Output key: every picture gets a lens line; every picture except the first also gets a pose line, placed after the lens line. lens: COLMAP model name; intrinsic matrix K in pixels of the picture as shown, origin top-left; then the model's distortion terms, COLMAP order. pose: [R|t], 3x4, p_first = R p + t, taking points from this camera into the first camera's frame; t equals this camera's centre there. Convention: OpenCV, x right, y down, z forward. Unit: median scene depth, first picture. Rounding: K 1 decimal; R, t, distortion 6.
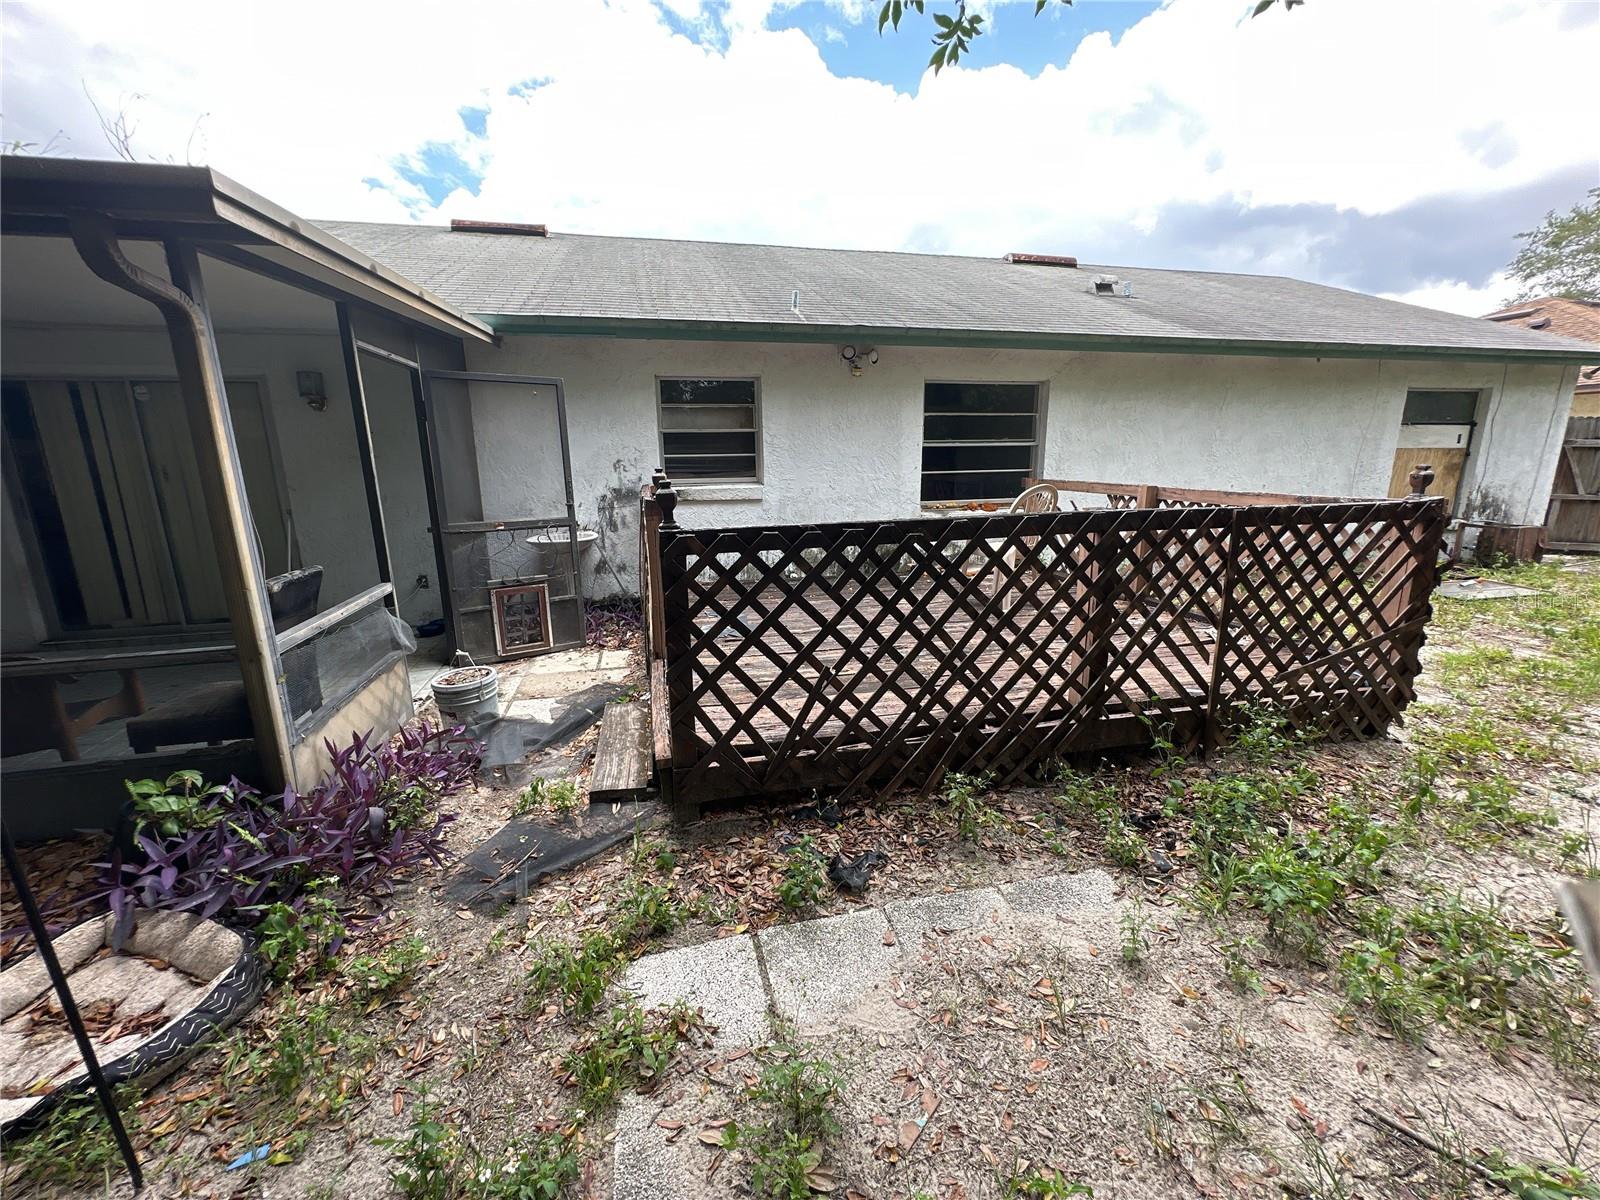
lens RADIAL K [[640.5, 0, 798.6], [0, 640.5, 593.8], [0, 0, 1]] dist [-0.002621, 0.000986]
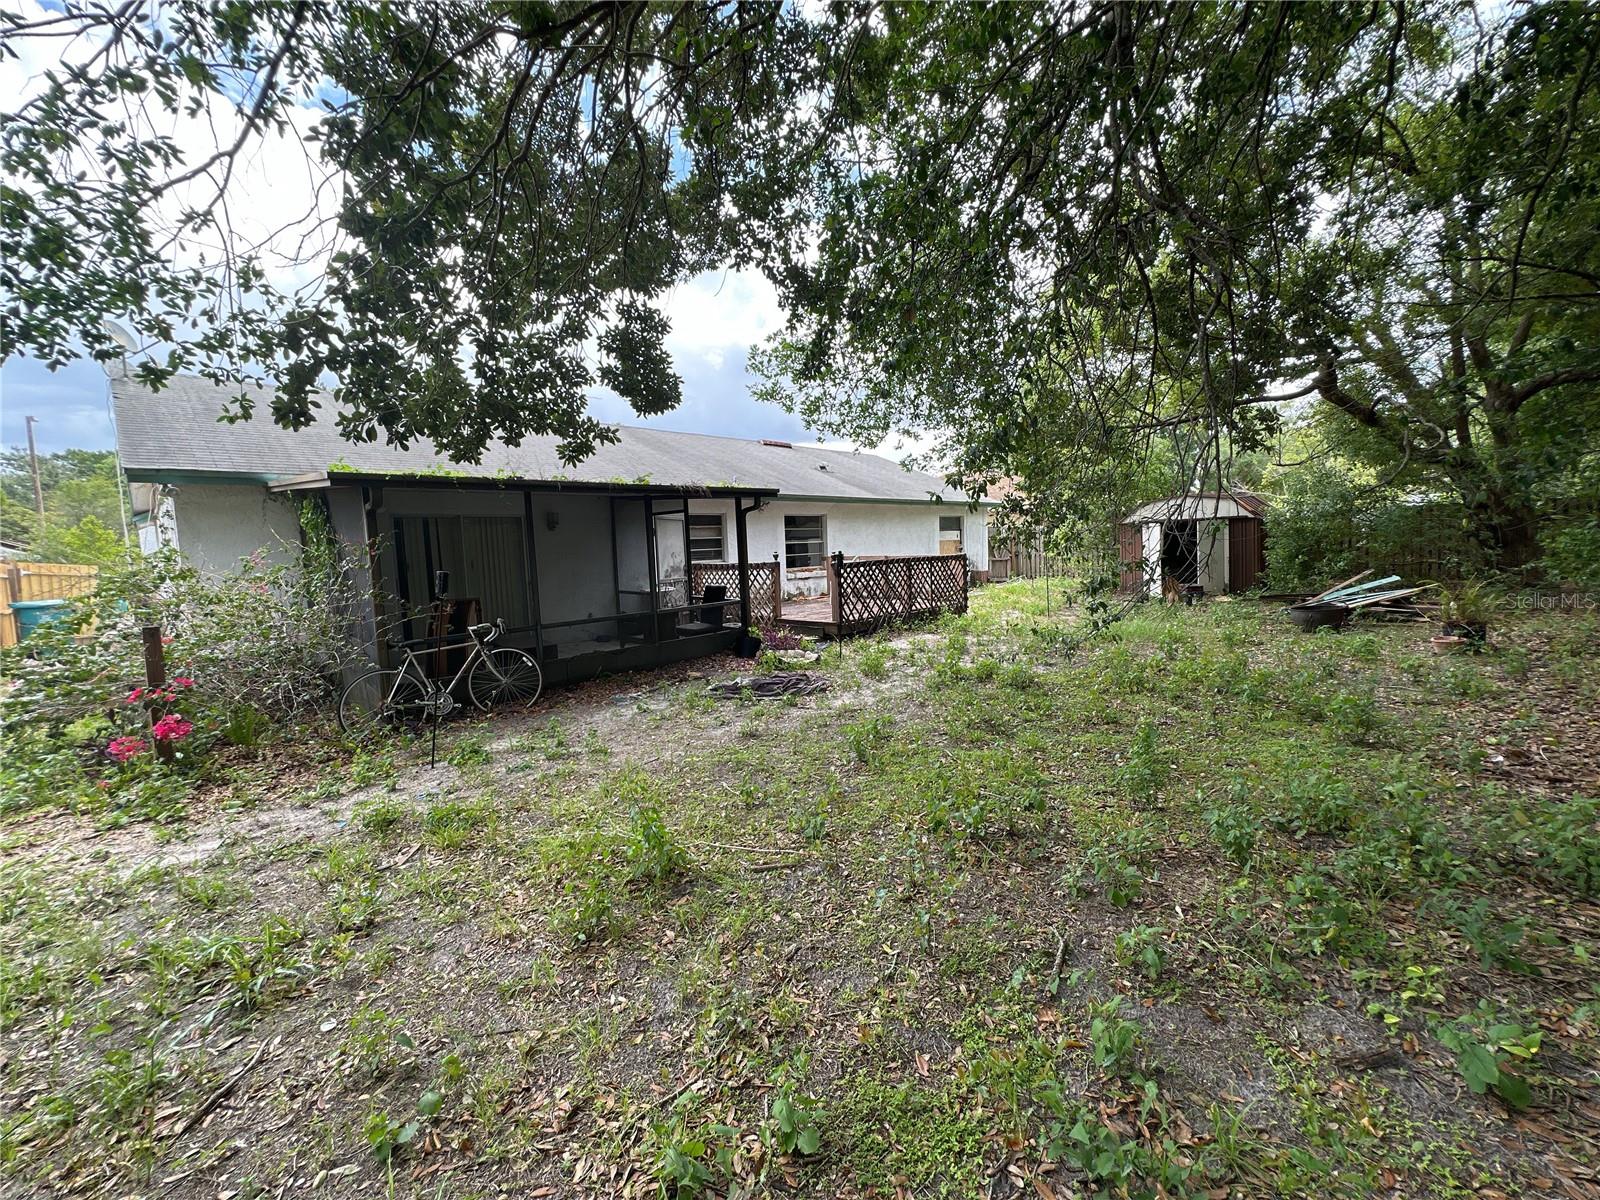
lens RADIAL K [[640.5, 0, 802.9], [0, 640.5, 597.6], [0, 0, 1]] dist [-0.002621, 0.000986]
pose [[0.837951, -0.067285, 0.541582, -2.126966], [0.146043, 0.983825, -0.103733, 0.412684], [-0.525843, 0.166017, 0.834223, -1.826386]]
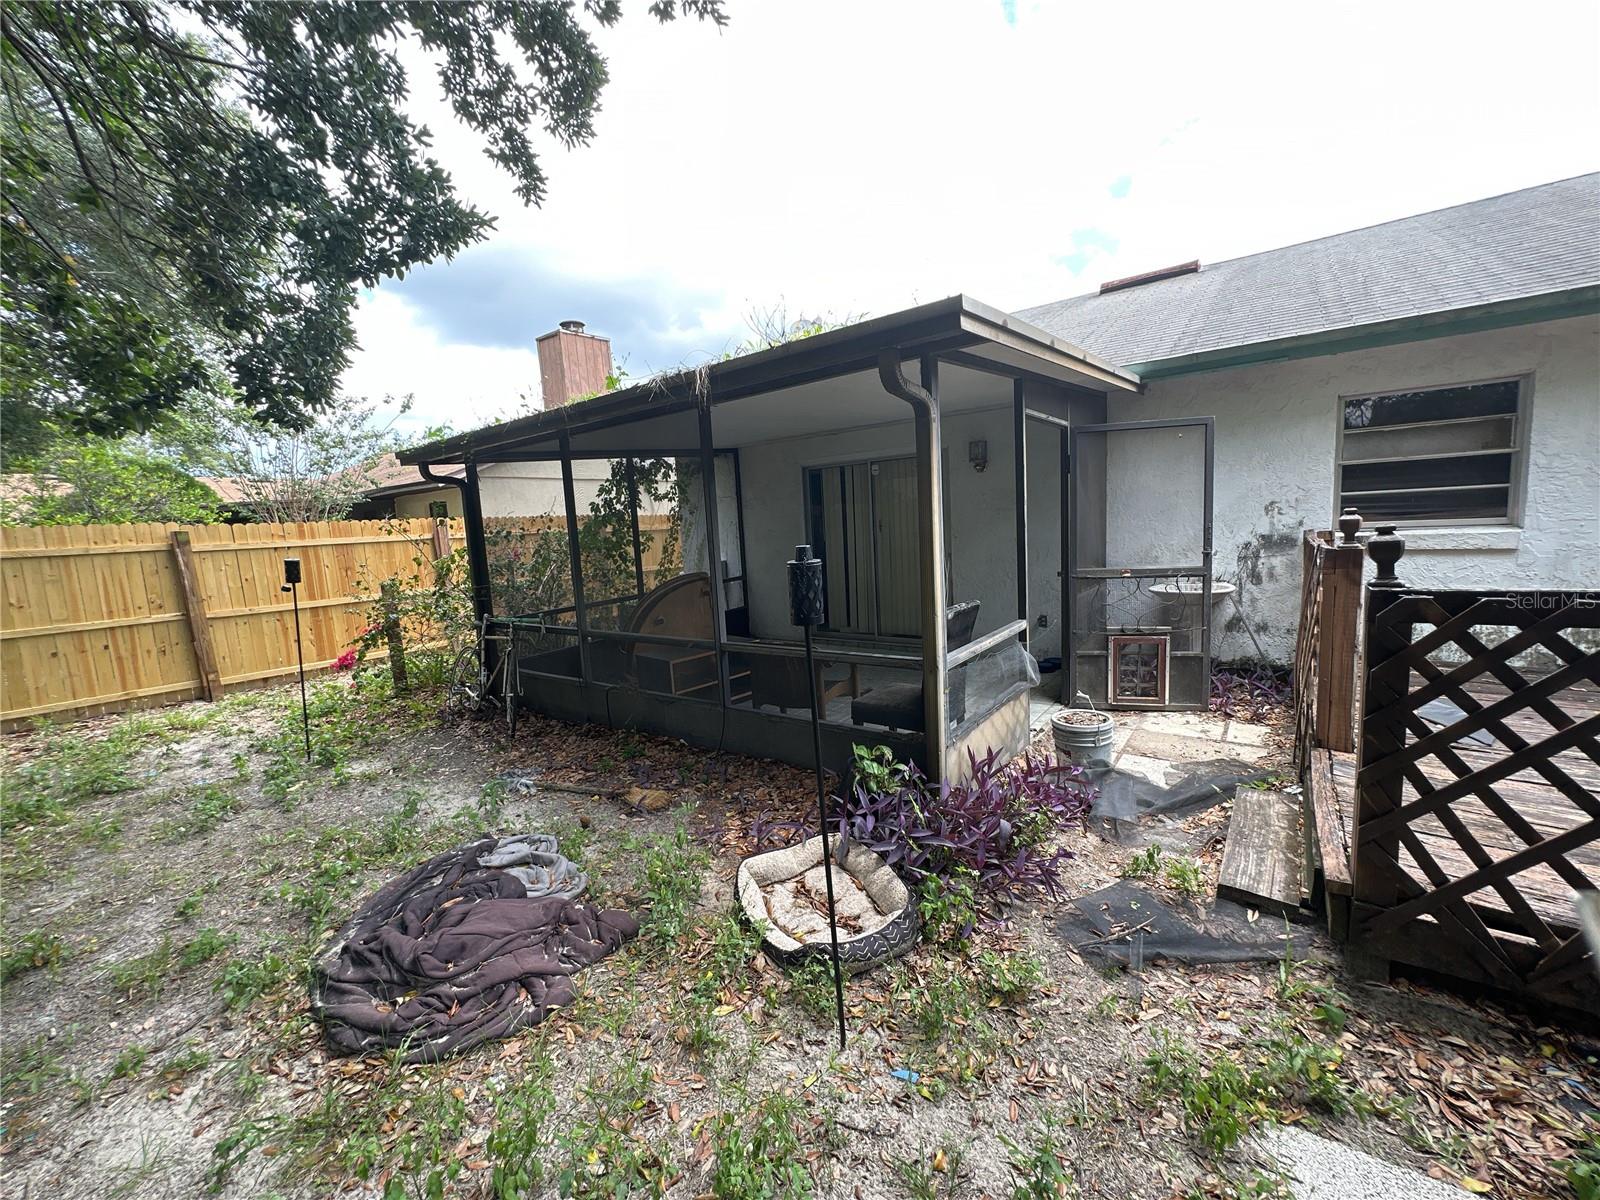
lens RADIAL K [[640.5, 0, 802.7], [0, 640.5, 593.5], [0, 0, 1]] dist [-0.002621, 0.000986]
pose [[0.645861, 0.064827, -0.760698, -0.058711], [-0.119410, 0.992703, -0.016785, 0.002815], [0.754059, 0.101676, 0.648889, -0.022534]]
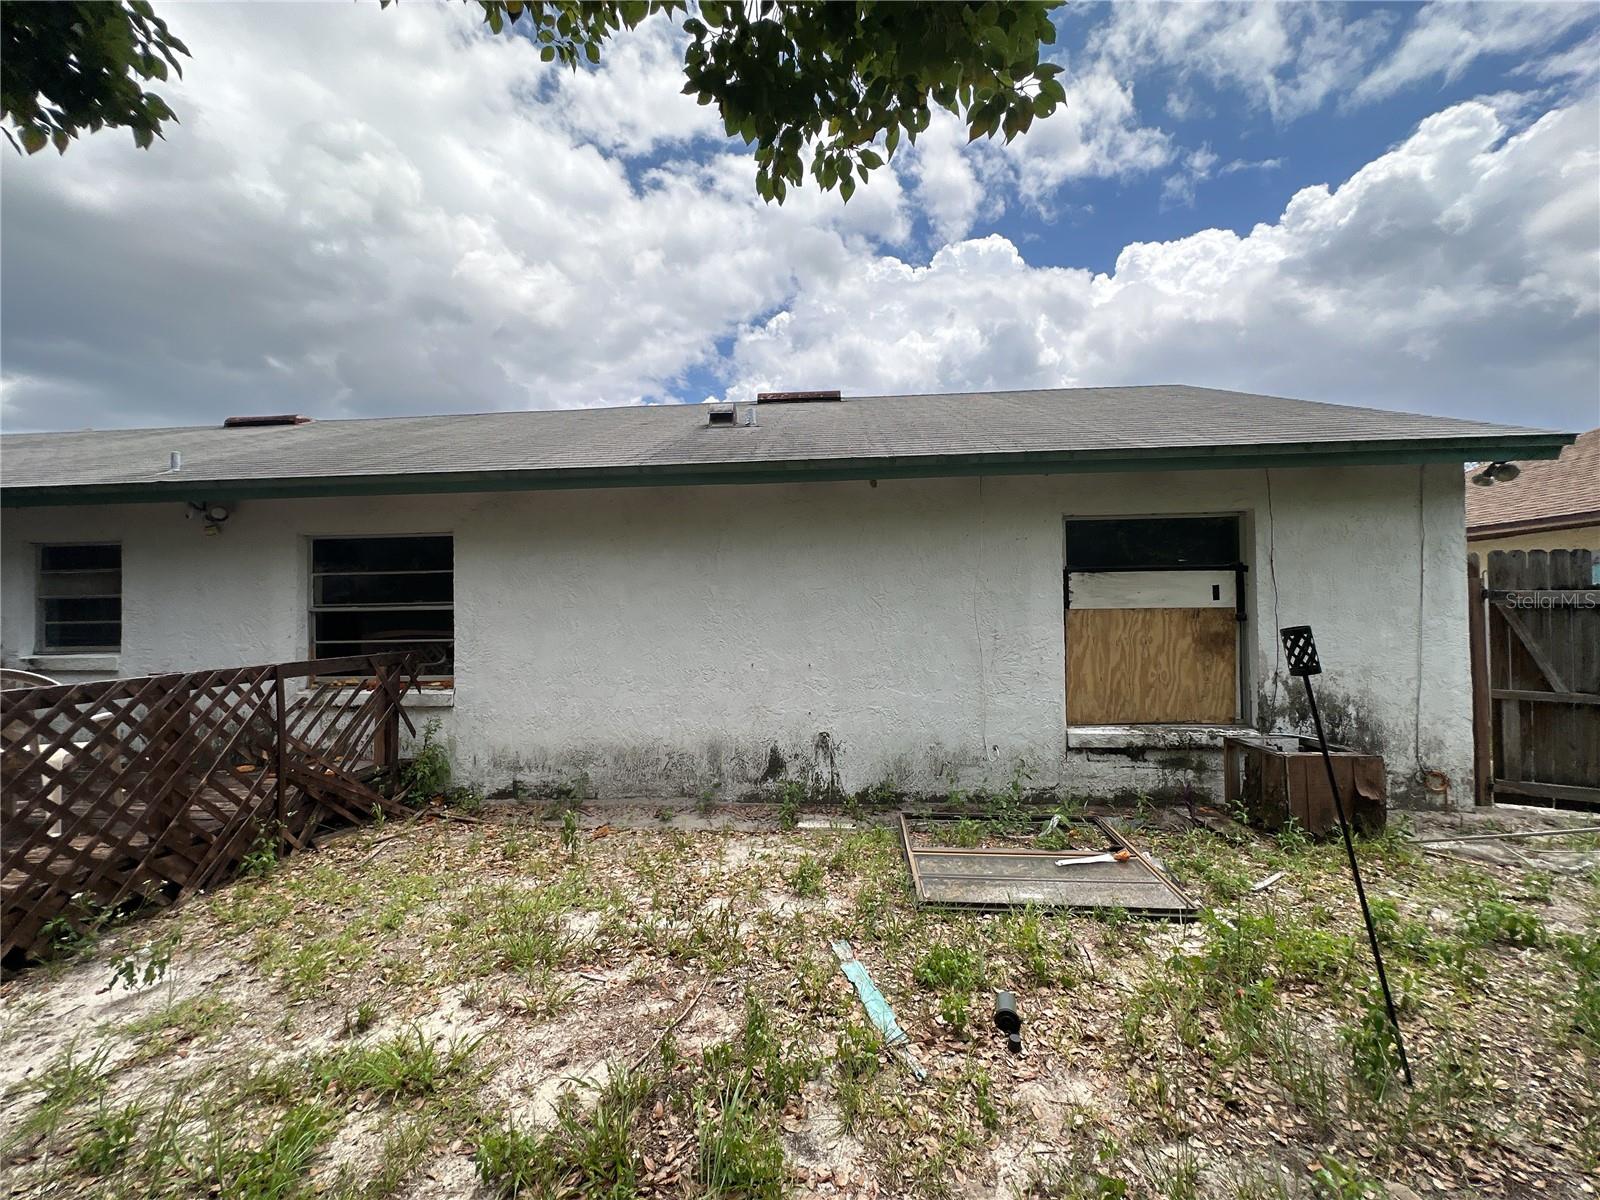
lens RADIAL K [[640.5, 0, 791.2], [0, 640.5, 605.2], [0, 0, 1]] dist [-0.002621, 0.000986]
pose [[0.950402, -0.005035, -0.310983, 2.384295], [-0.062552, 0.976344, -0.206976, -0.233559], [0.304668, 0.216163, 0.927605, 0.925613]]
